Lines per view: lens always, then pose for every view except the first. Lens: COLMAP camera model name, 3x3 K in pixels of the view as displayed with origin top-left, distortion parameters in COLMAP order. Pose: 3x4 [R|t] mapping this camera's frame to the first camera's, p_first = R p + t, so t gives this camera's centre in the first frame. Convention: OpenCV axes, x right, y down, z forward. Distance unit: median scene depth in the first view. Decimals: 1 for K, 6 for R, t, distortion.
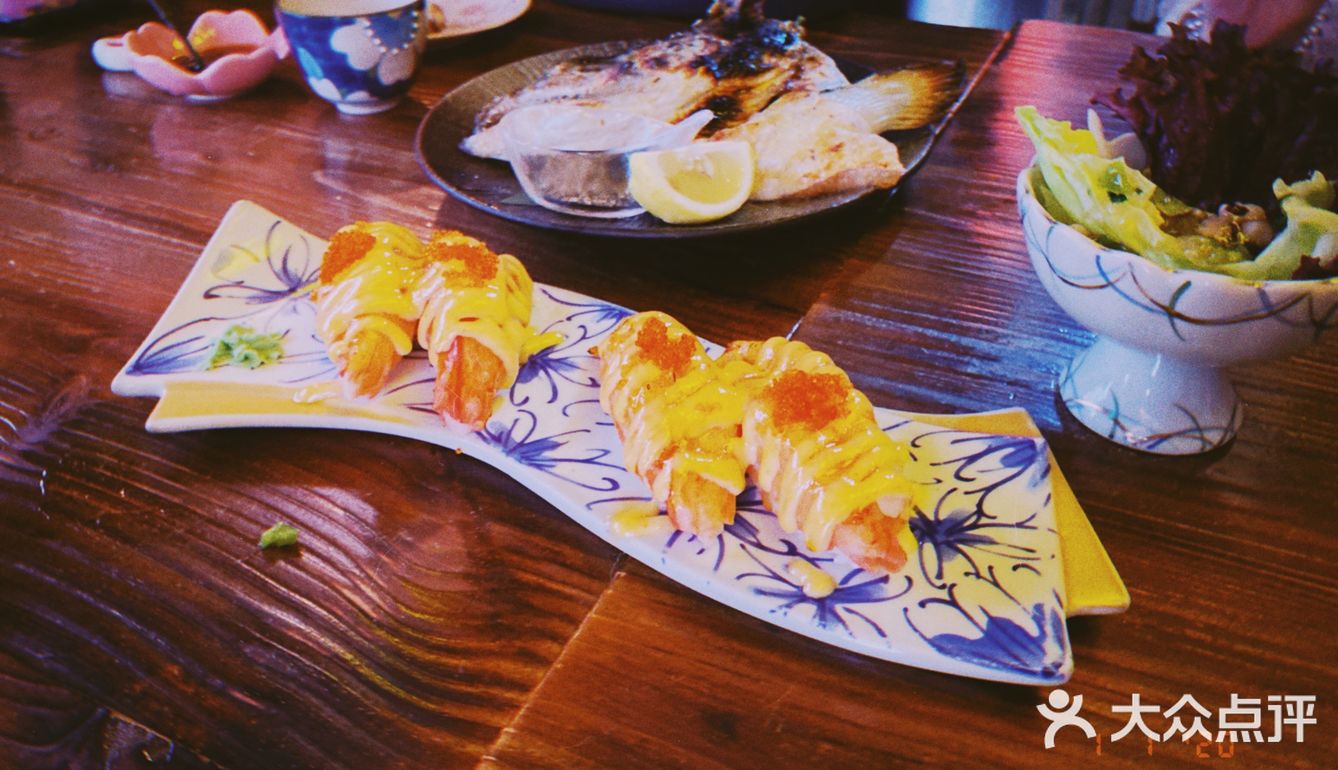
lens RADIAL K [[983.8, 0, 669.0], [0, 983.8, 385.0], [0, 0, 1]] dist [-0.001934, -0.003282]
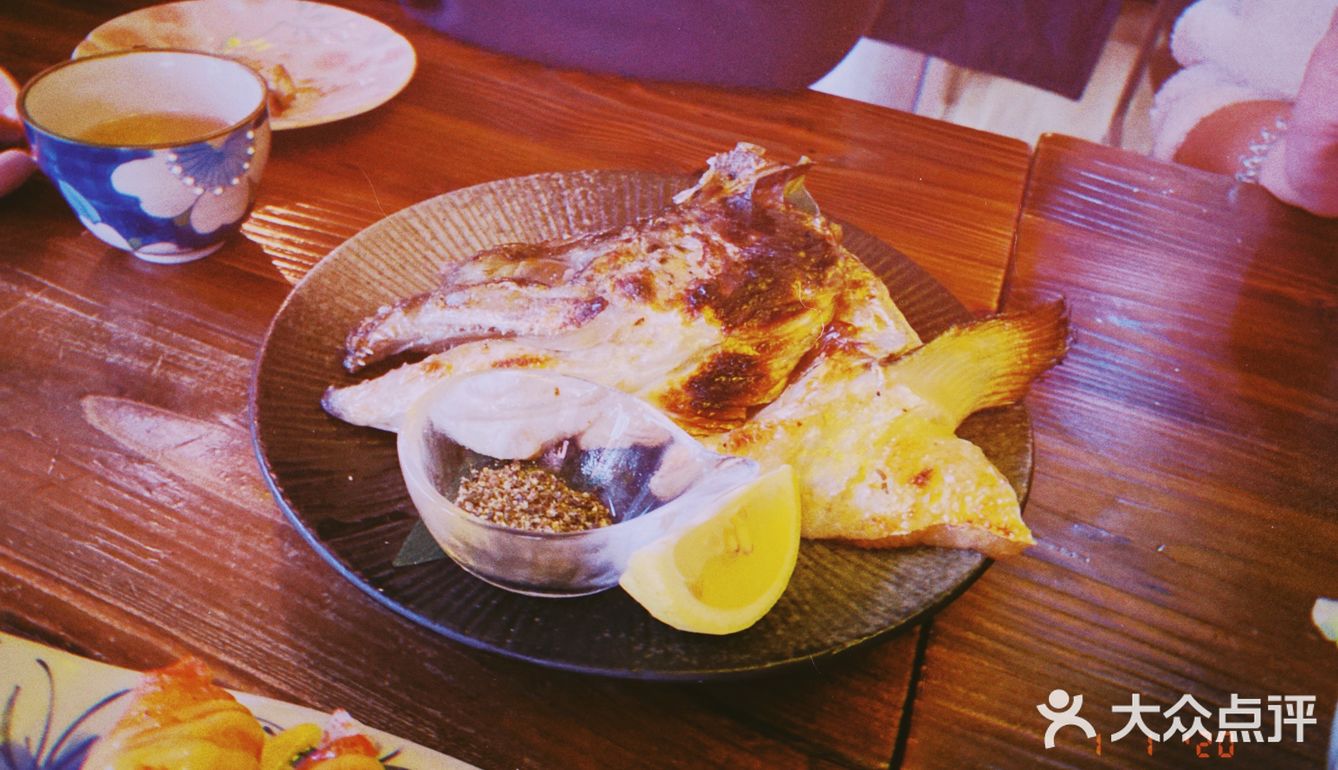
lens RADIAL K [[983.8, 0, 669.0], [0, 983.8, 385.0], [0, 0, 1]] dist [-0.001934, -0.003282]
pose [[0.987765, 0.023251, 0.154205, -0.091423], [-0.034246, 0.997027, 0.069030, -0.310002], [-0.152142, -0.073466, 0.985624, 0.342753]]
